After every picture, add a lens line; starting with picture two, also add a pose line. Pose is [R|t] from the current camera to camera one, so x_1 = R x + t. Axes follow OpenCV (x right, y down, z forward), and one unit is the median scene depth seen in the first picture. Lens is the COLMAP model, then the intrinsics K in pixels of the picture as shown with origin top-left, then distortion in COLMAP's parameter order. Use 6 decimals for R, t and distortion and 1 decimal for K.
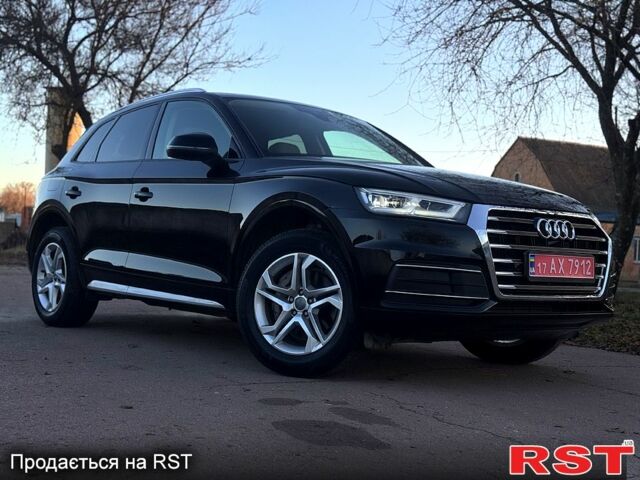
lens RADIAL K [[951.5, 0, 322.1], [0, 951.5, 238.6], [0, 0, 1]] dist [0.135888, 0.005033]
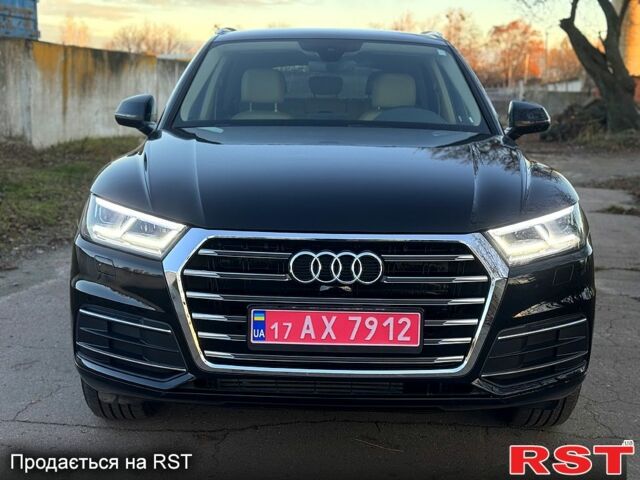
lens RADIAL K [[946.3, 0, 318.3], [0, 946.3, 241.9], [0, 0, 1]] dist [0.143897, -0.035959]
pose [[0.754106, 0.077582, -0.652154, 0.637661], [0.025680, 0.988756, 0.147319, -0.118429], [0.656250, -0.127841, 0.743635, 0.522527]]
